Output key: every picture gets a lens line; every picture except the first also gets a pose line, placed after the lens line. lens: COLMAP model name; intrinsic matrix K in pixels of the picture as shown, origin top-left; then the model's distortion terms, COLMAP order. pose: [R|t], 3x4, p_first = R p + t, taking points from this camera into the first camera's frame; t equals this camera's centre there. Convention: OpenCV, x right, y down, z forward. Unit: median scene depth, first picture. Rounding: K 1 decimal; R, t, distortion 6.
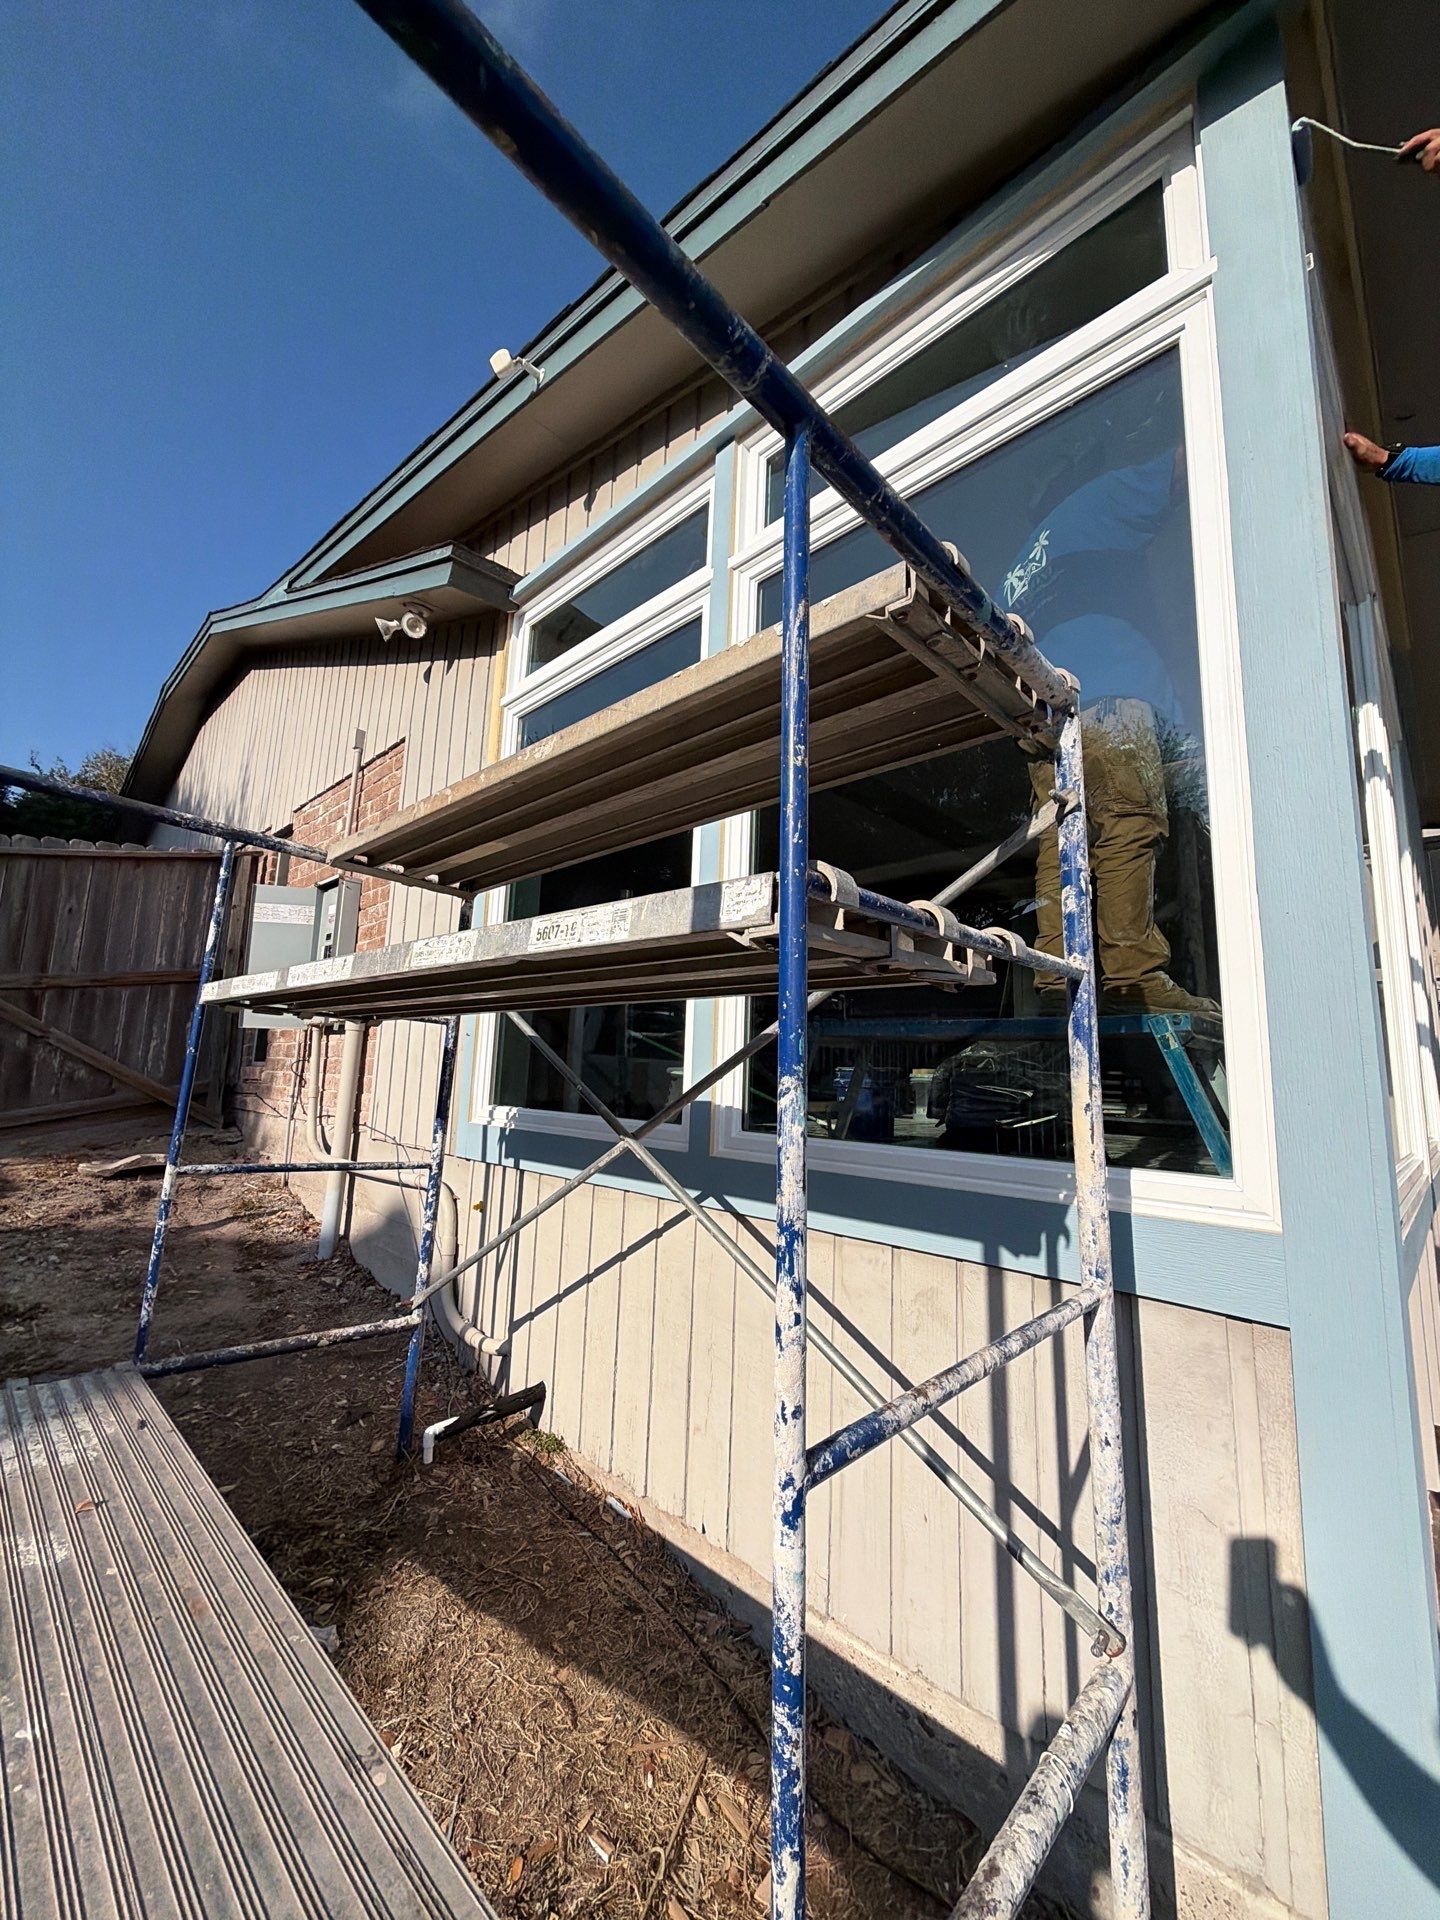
lens RADIAL K [[763.9, 0, 722.6], [0, 763.9, 960.2], [0, 0, 1]] dist [-0.000684, -0.000345]
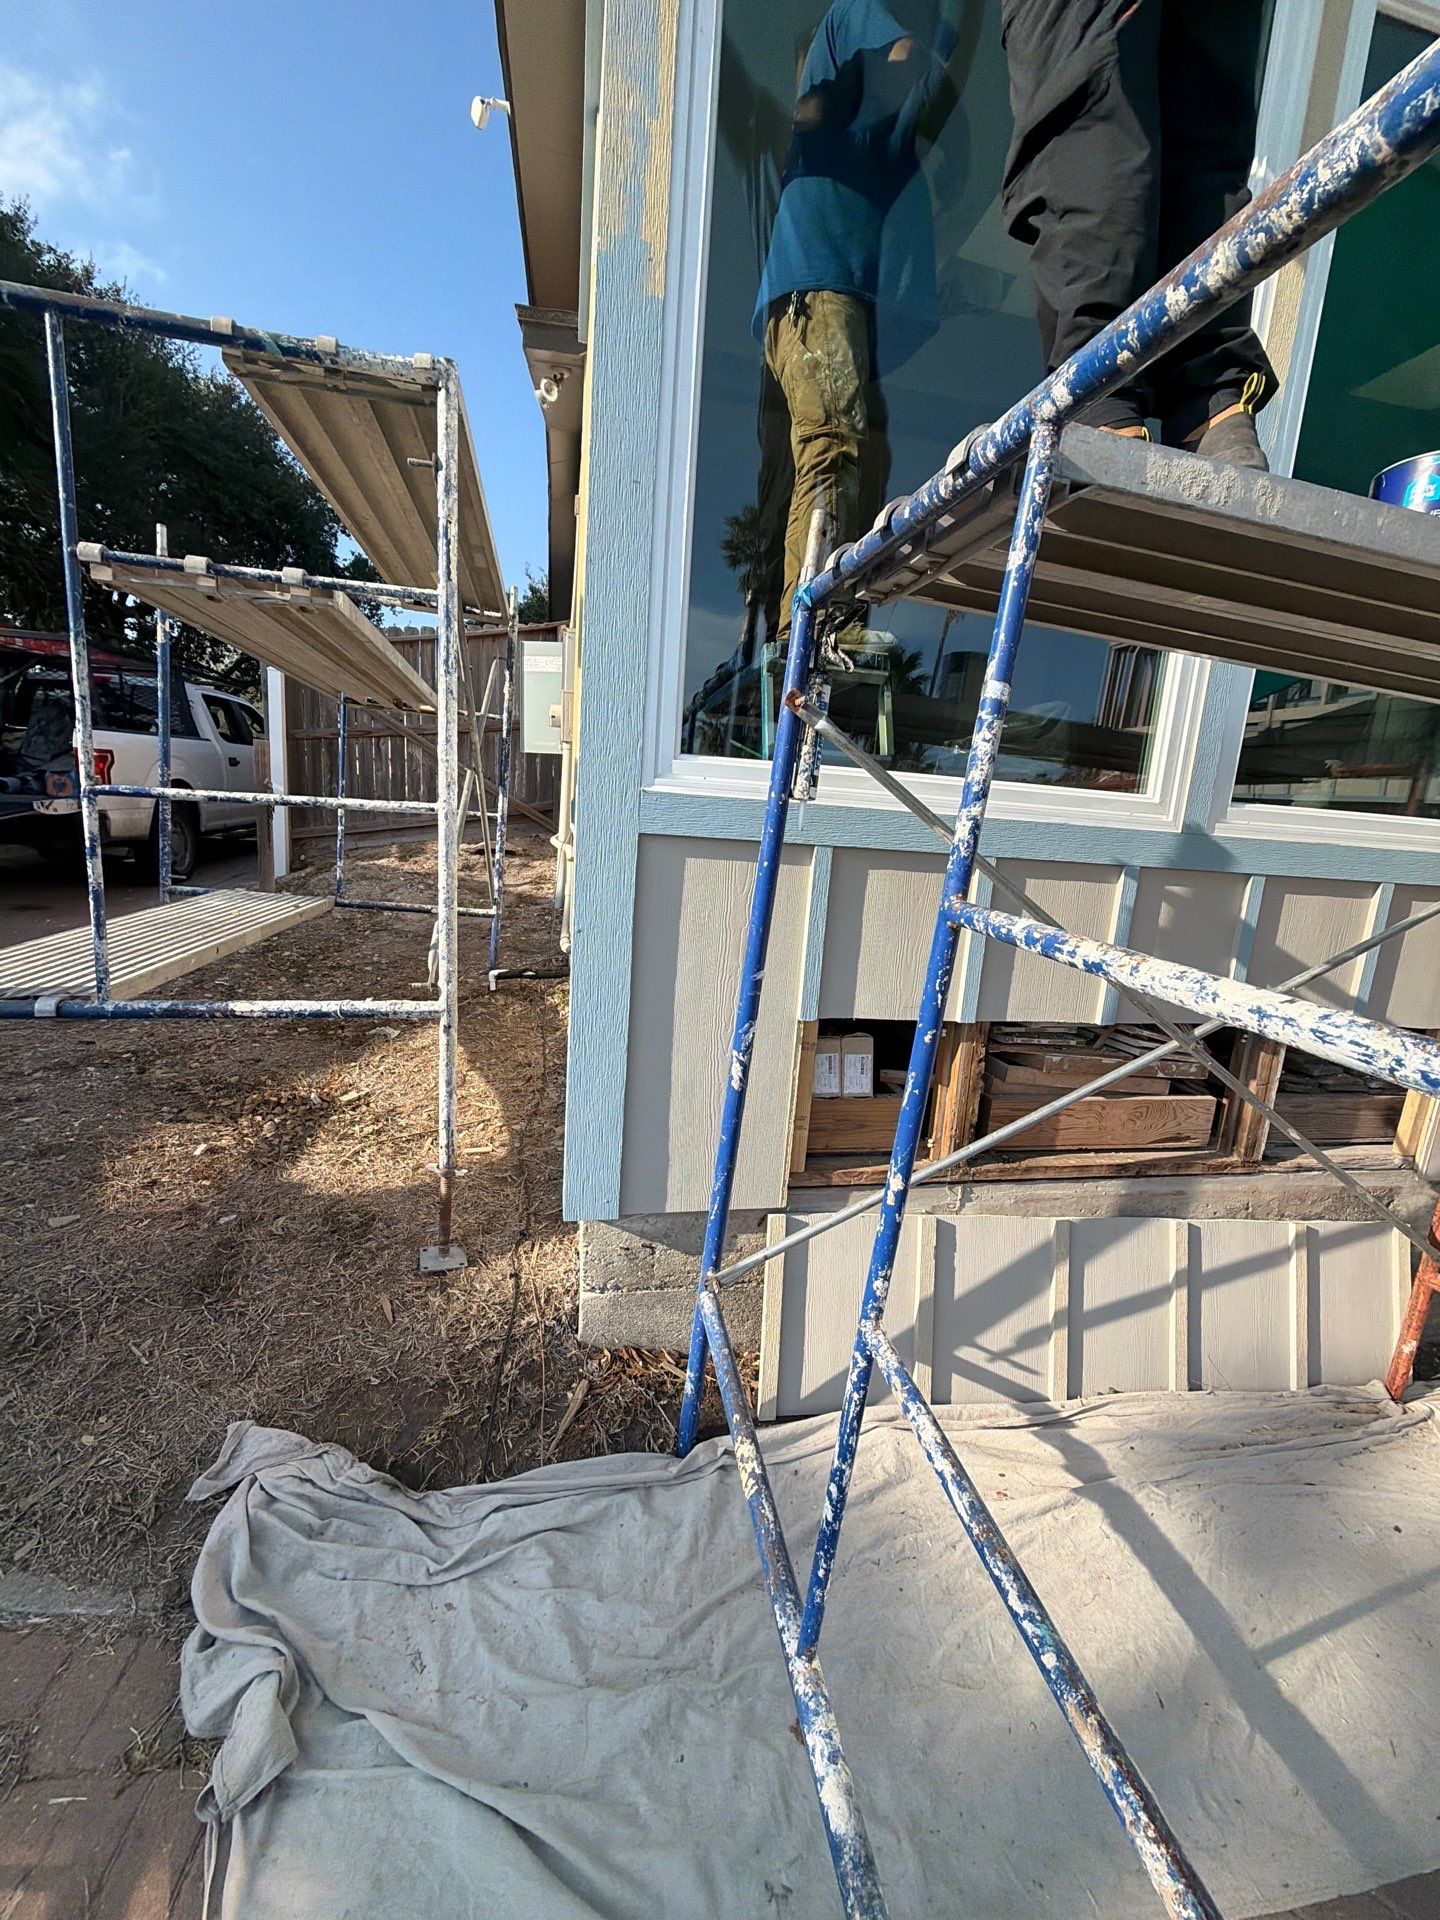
lens RADIAL K [[765.6, 0, 721.5], [0, 765.6, 962.7], [0, 0, 1]] dist [0.000985, 0.000038]
pose [[0.826814, 0.120835, -0.549342, 0.852689], [0.044582, 0.959501, 0.278155, 0.144043], [0.560705, -0.254473, 0.787942, -0.018604]]
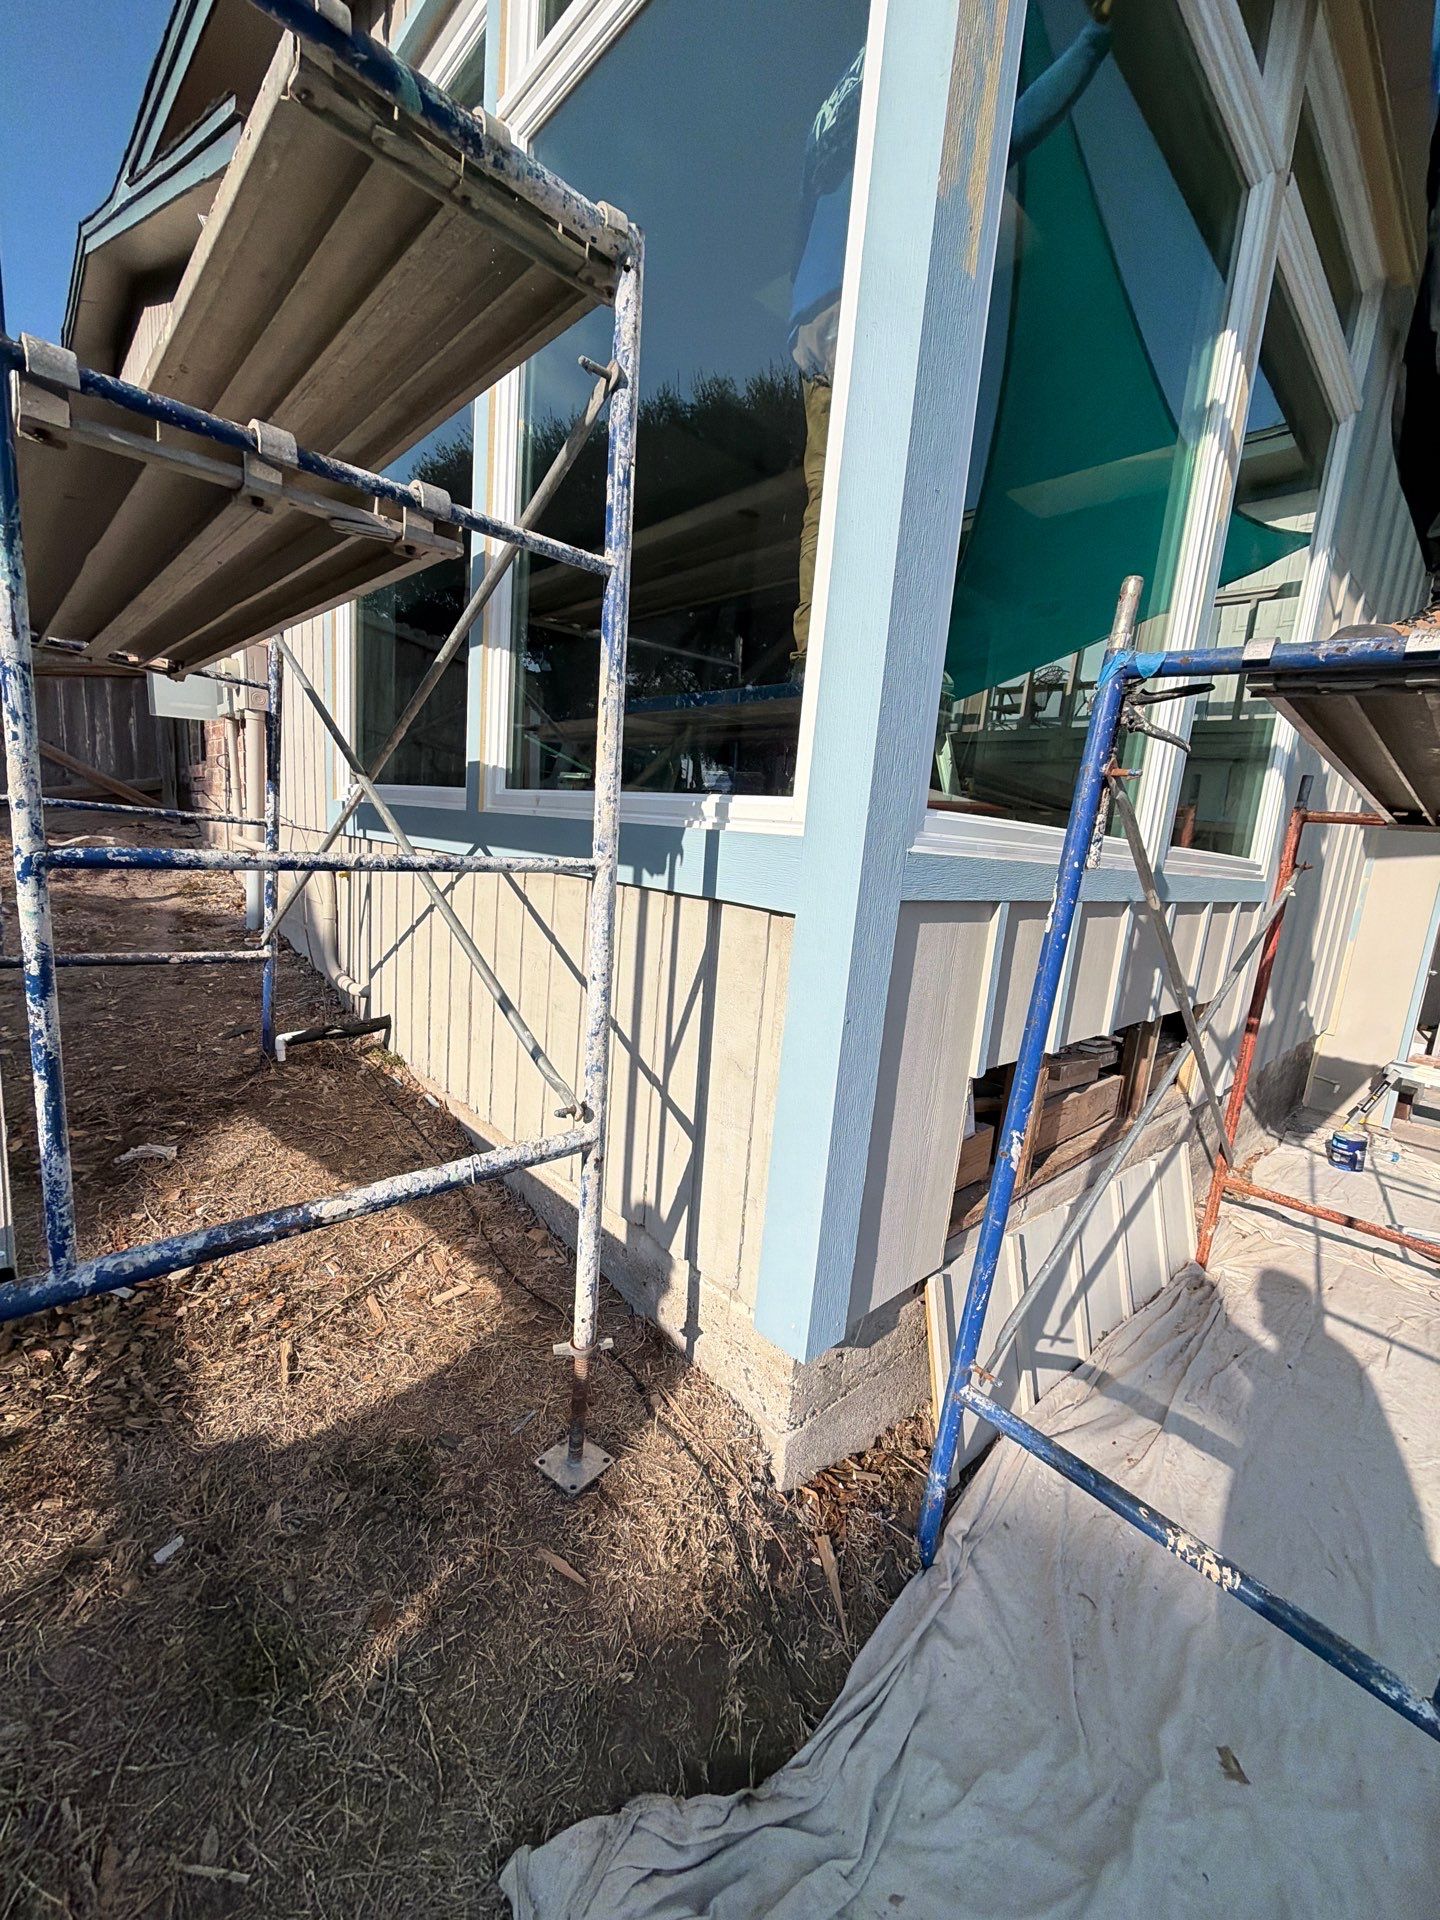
lens RADIAL K [[762.1, 0, 721.8], [0, 762.1, 963.1], [0, 0, 1]] dist [-0.000282, -0.000200]
pose [[0.997785, 0.055066, -0.037326, 0.322252], [-0.040748, 0.949415, 0.311368, 0.091852], [0.052583, -0.309157, 0.949556, -0.066091]]
